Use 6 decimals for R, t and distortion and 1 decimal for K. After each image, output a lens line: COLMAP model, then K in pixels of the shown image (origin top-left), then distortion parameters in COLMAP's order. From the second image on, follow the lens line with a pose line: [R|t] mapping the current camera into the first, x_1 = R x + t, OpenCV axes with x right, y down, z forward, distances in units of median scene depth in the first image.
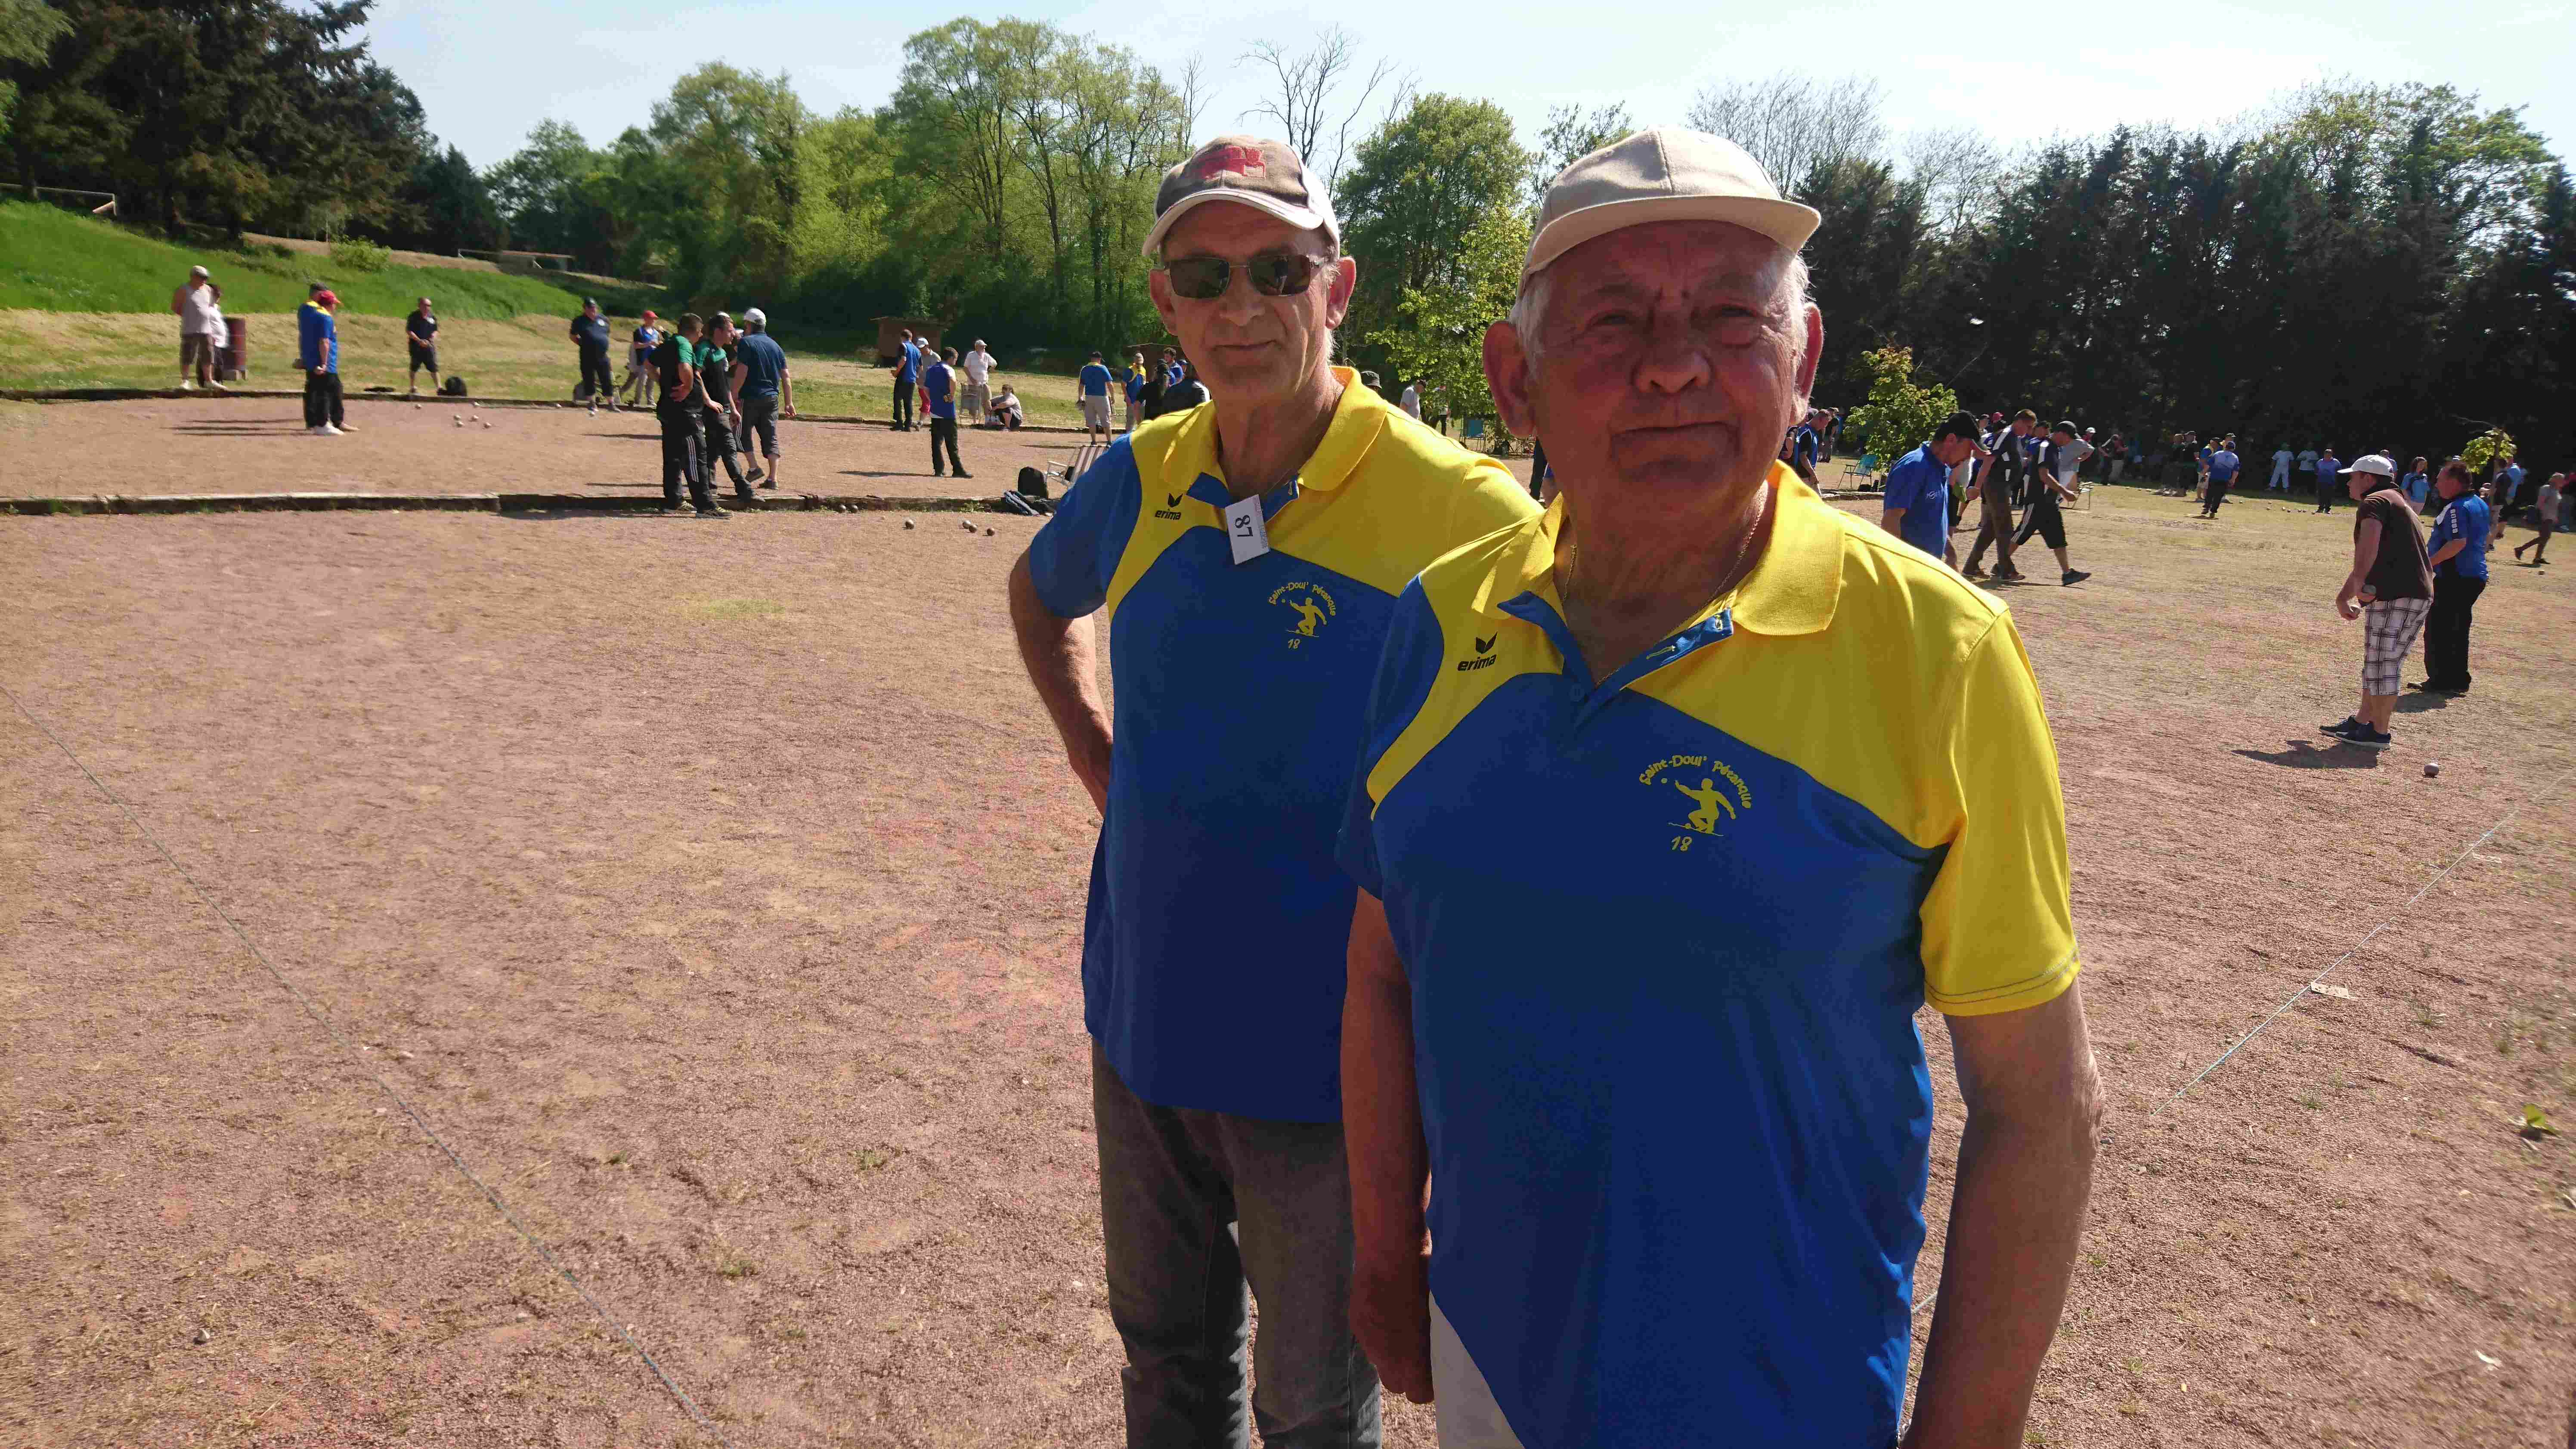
lens RADIAL K [[1654.9, 0, 1282.8], [0, 1654.9, 740.5], [0, 0, 1]] dist [-0.004488, -0.006894]
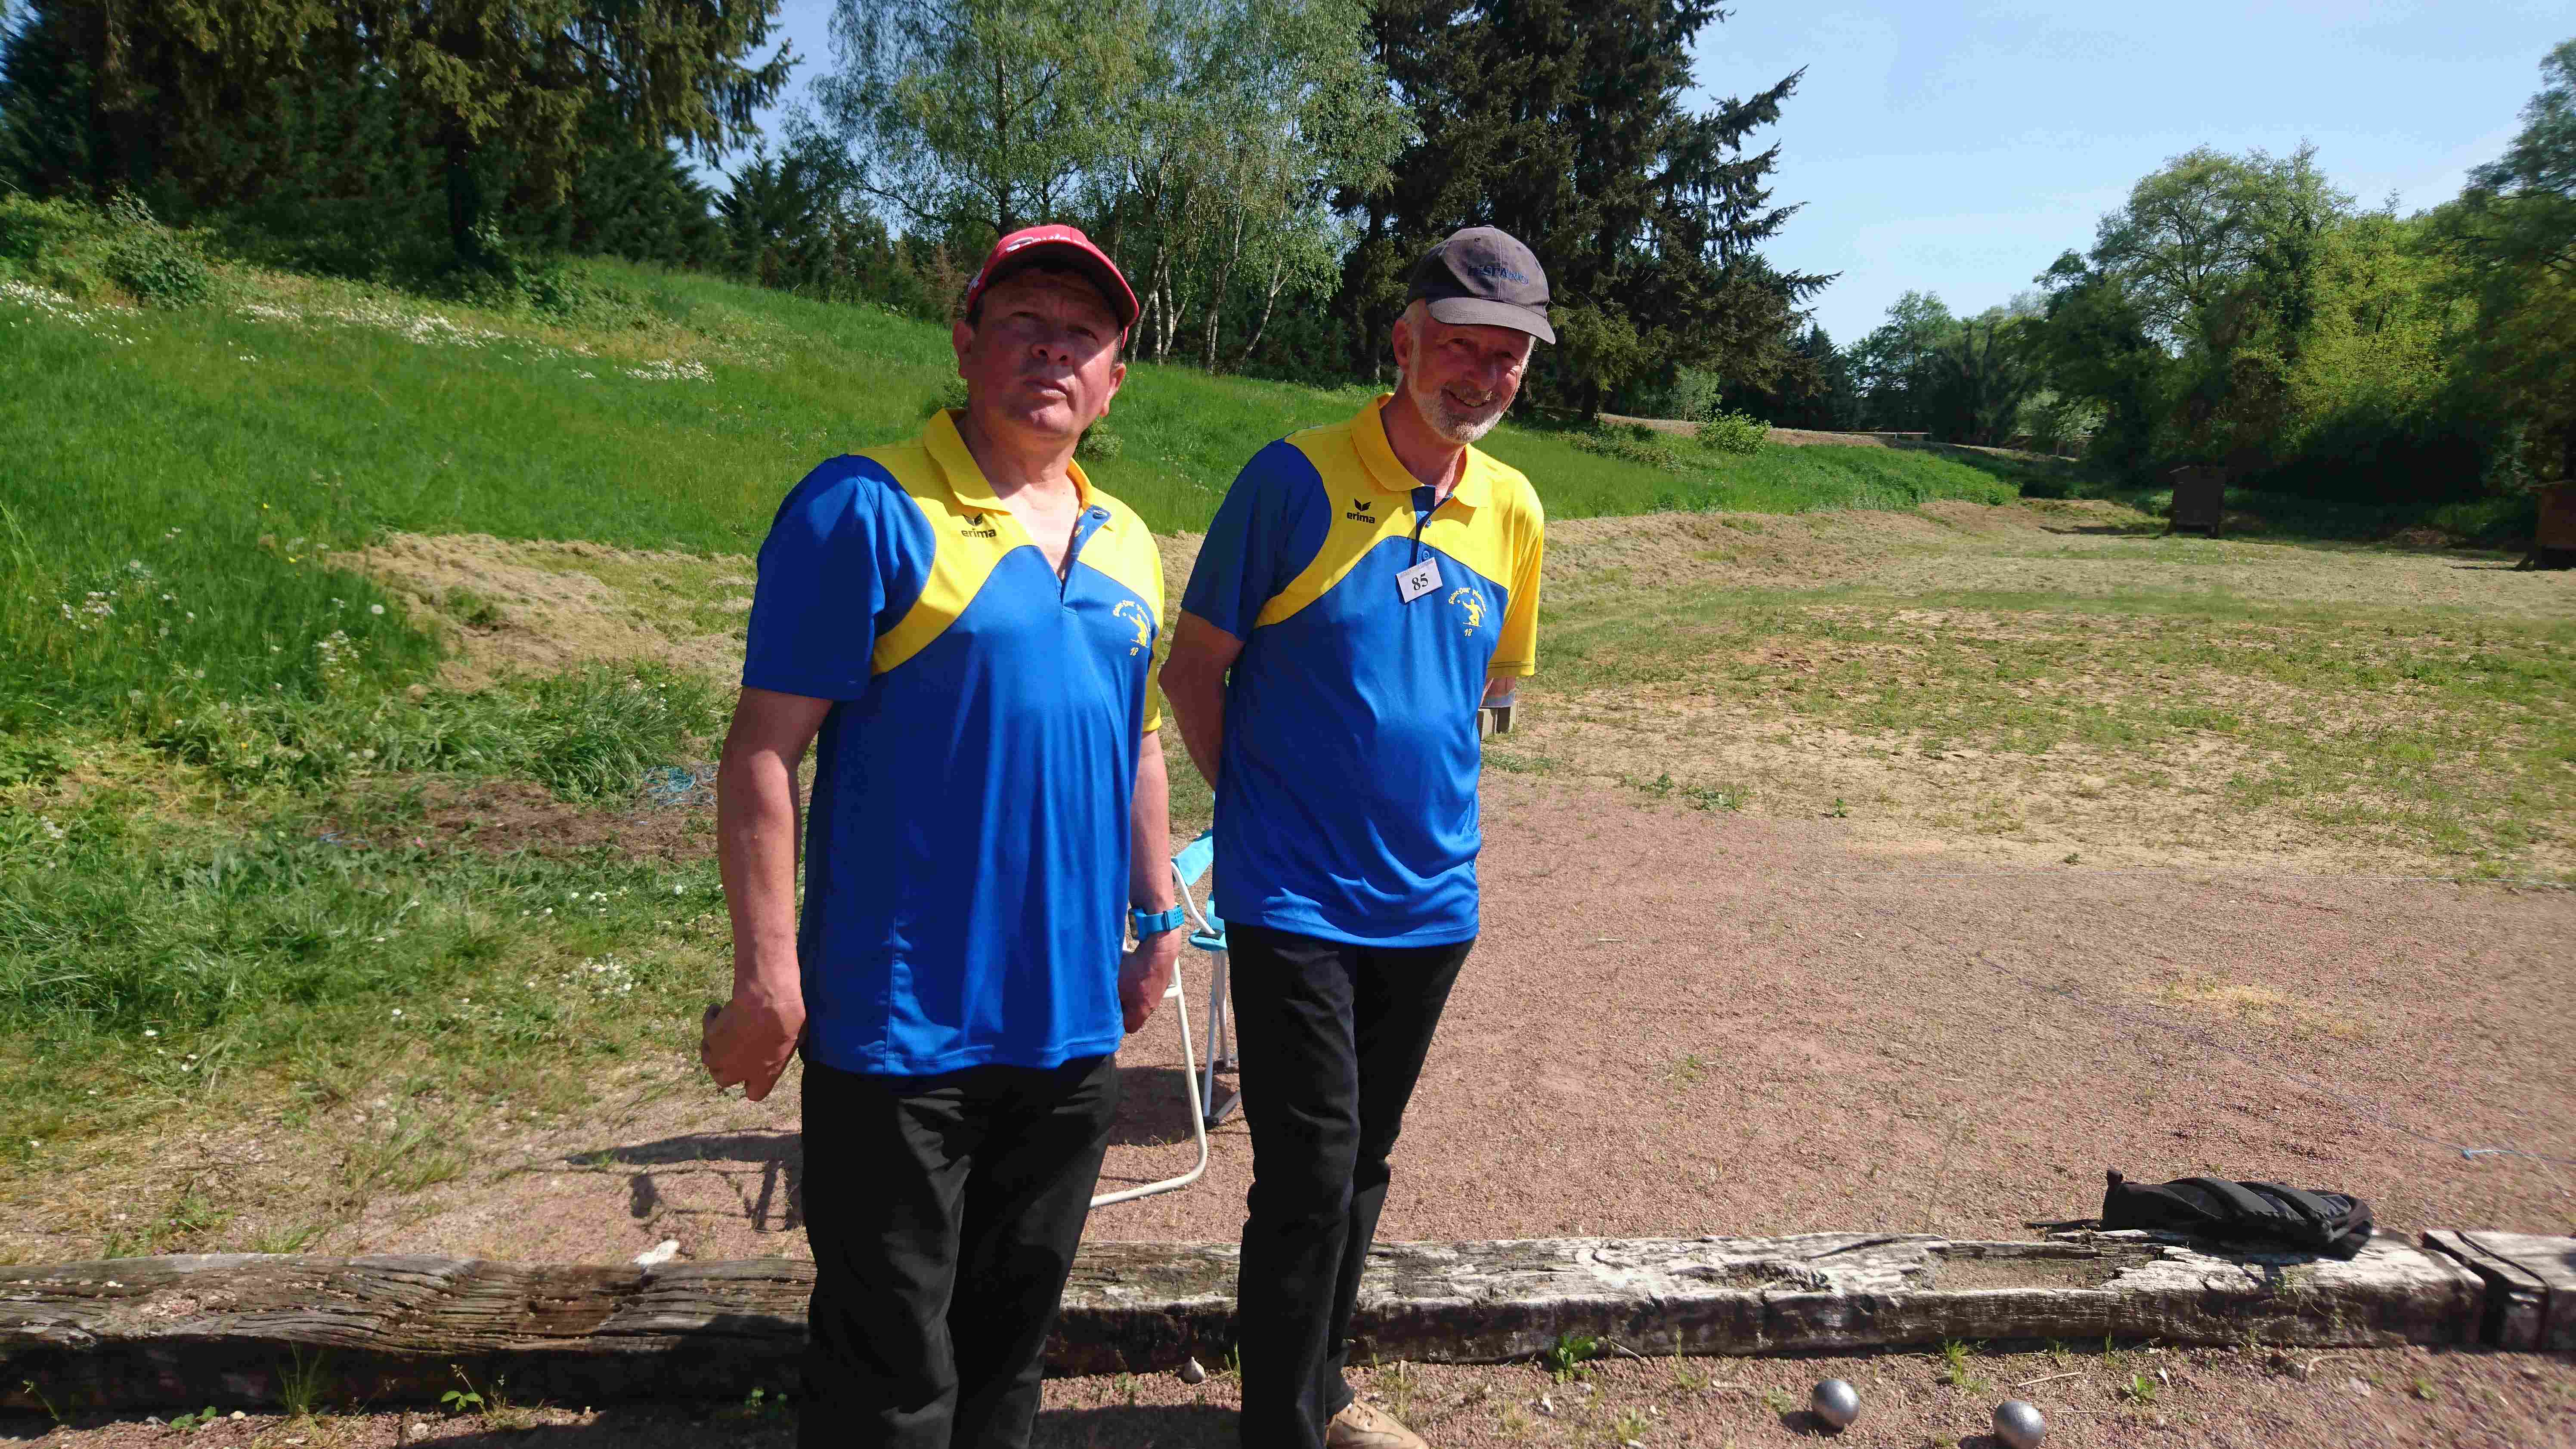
lens RADIAL K [[1654.9, 0, 1296.7], [0, 1654.9, 738.0], [0, 0, 1]] dist [-0.004488, -0.006894]
pose [[0.743442, 0.055782, -0.666470, -0.141174], [-0.125398, 0.990469, -0.056980, -0.062950], [0.656939, 0.125936, 0.743351, 0.233571]]
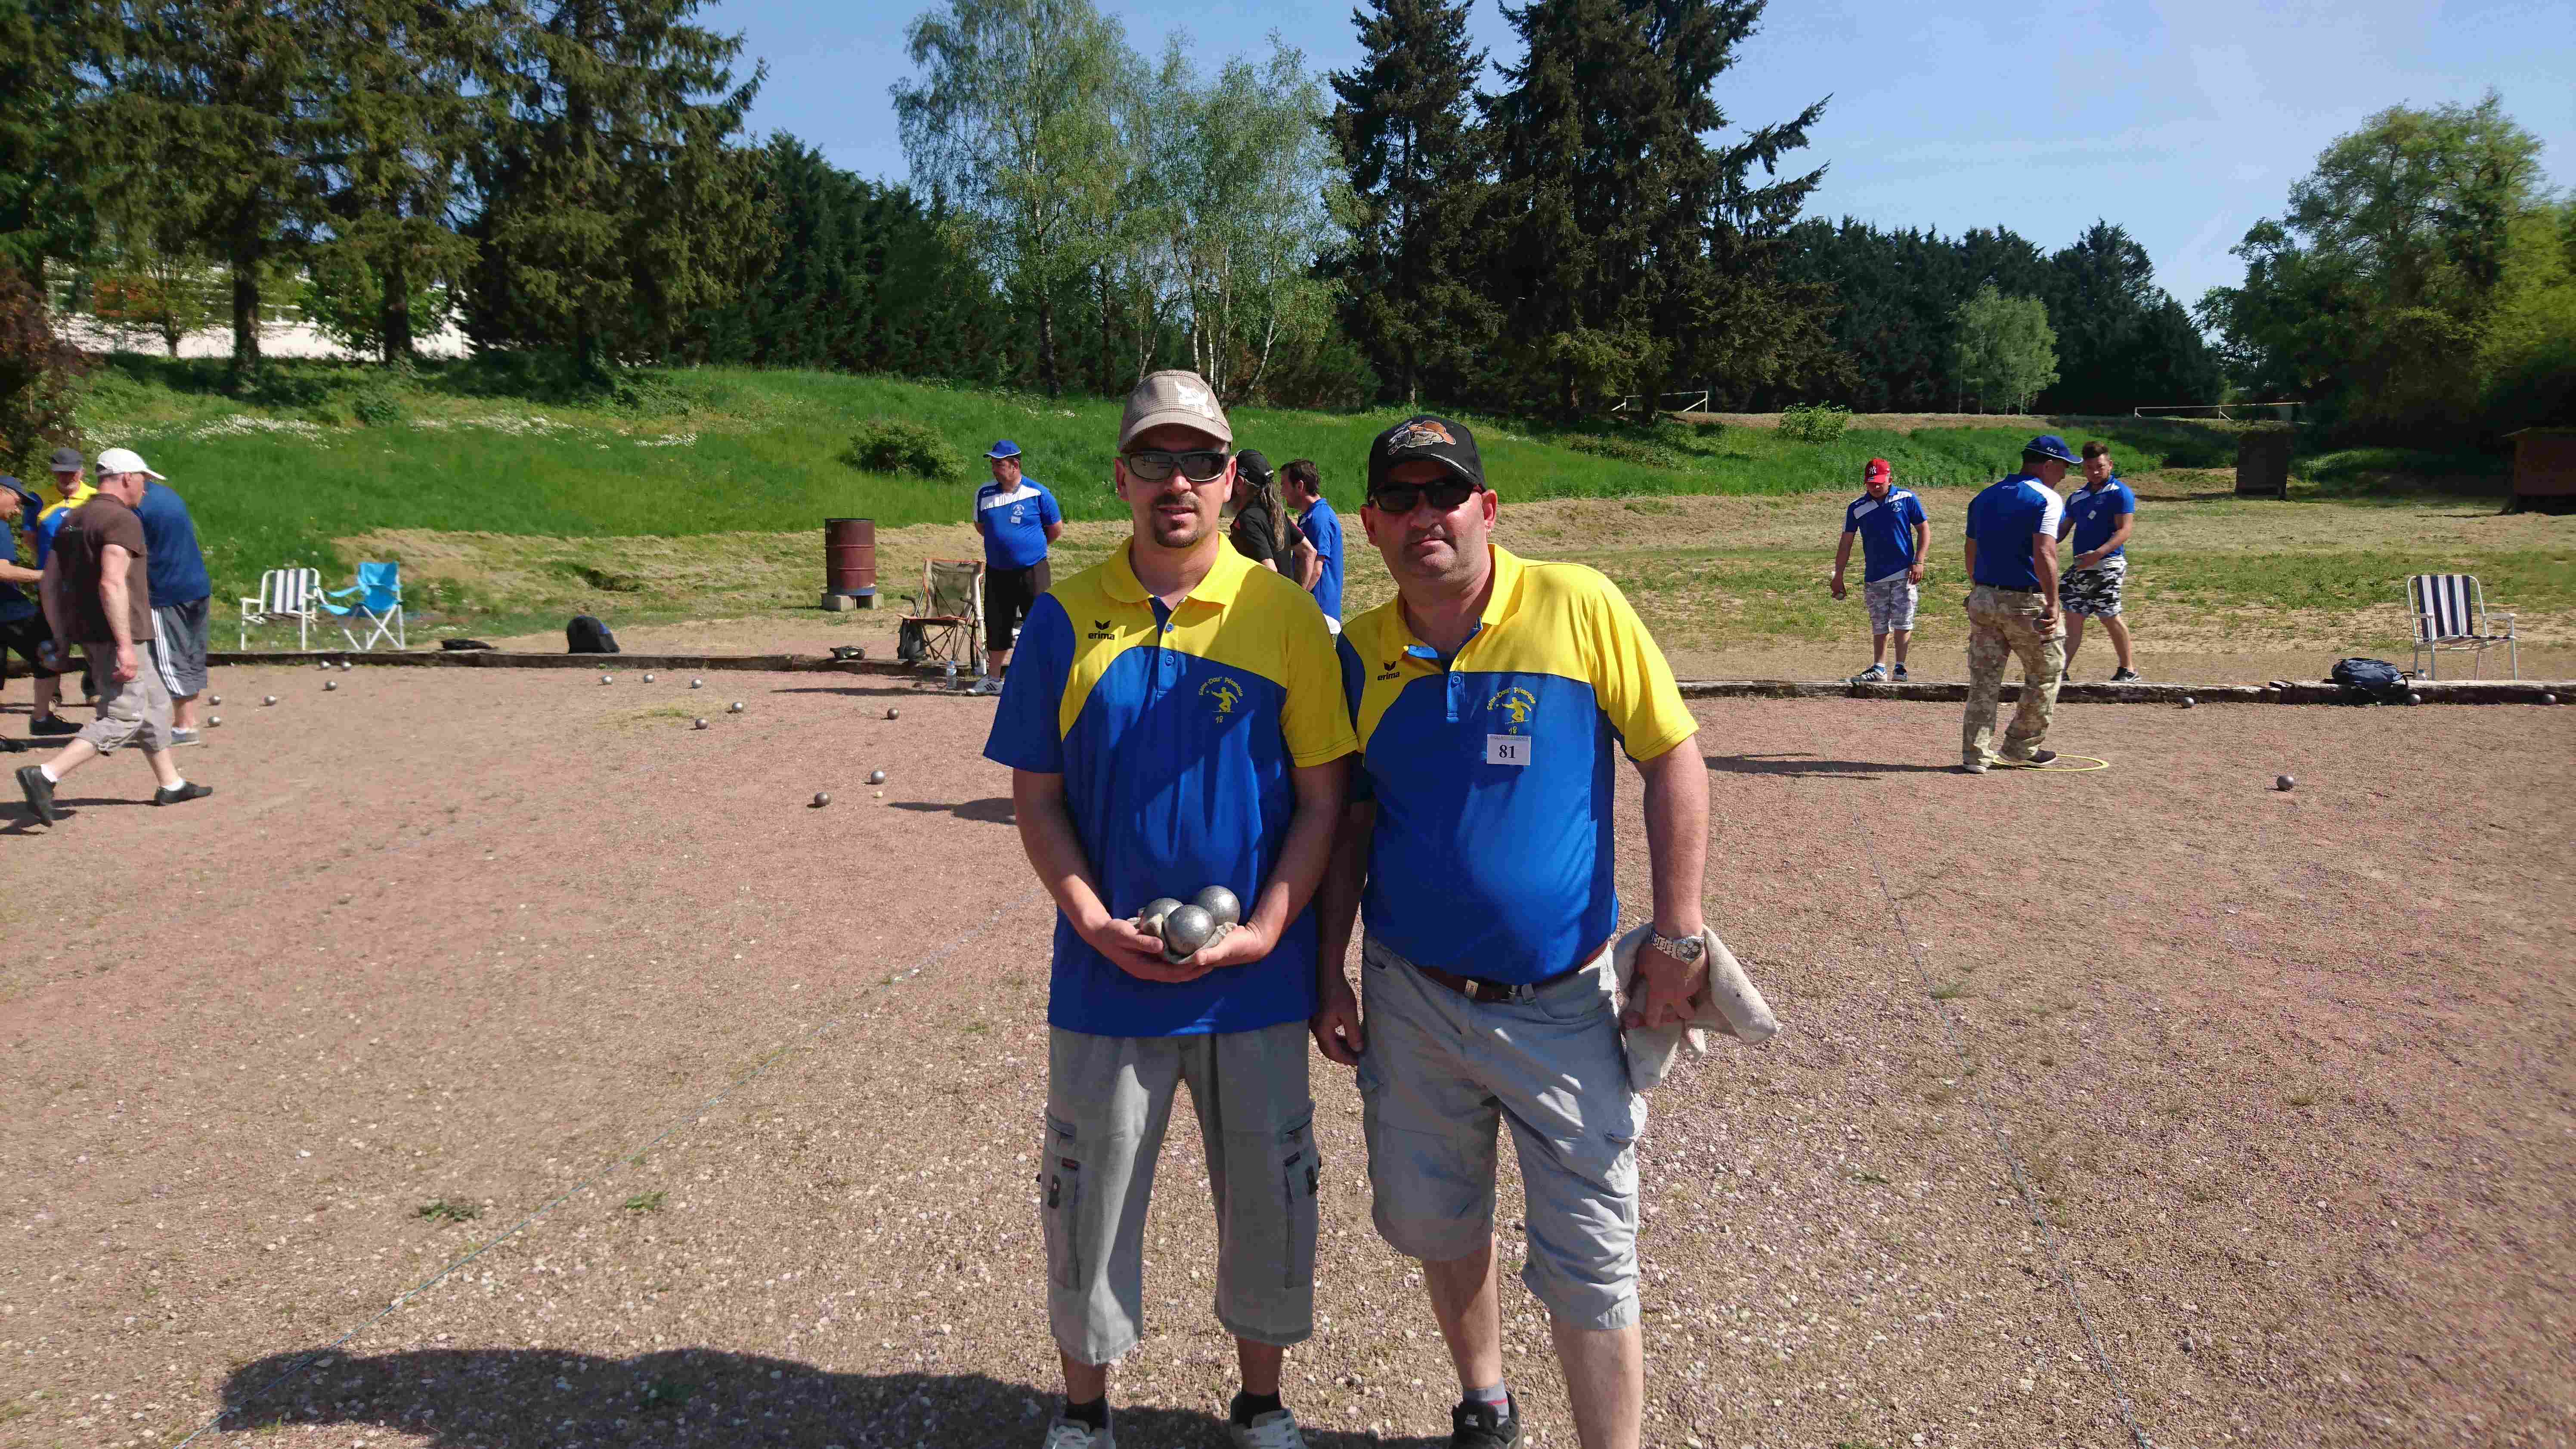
lens RADIAL K [[1654.9, 0, 1296.8], [0, 1654.9, 727.9], [0, 0, 1]] dist [-0.004488, -0.006894]
pose [[0.539447, 0.044998, -0.840816, 0.015981], [-0.134512, 0.990352, -0.033299, -0.056087], [0.831206, 0.131063, 0.540296, 0.255733]]
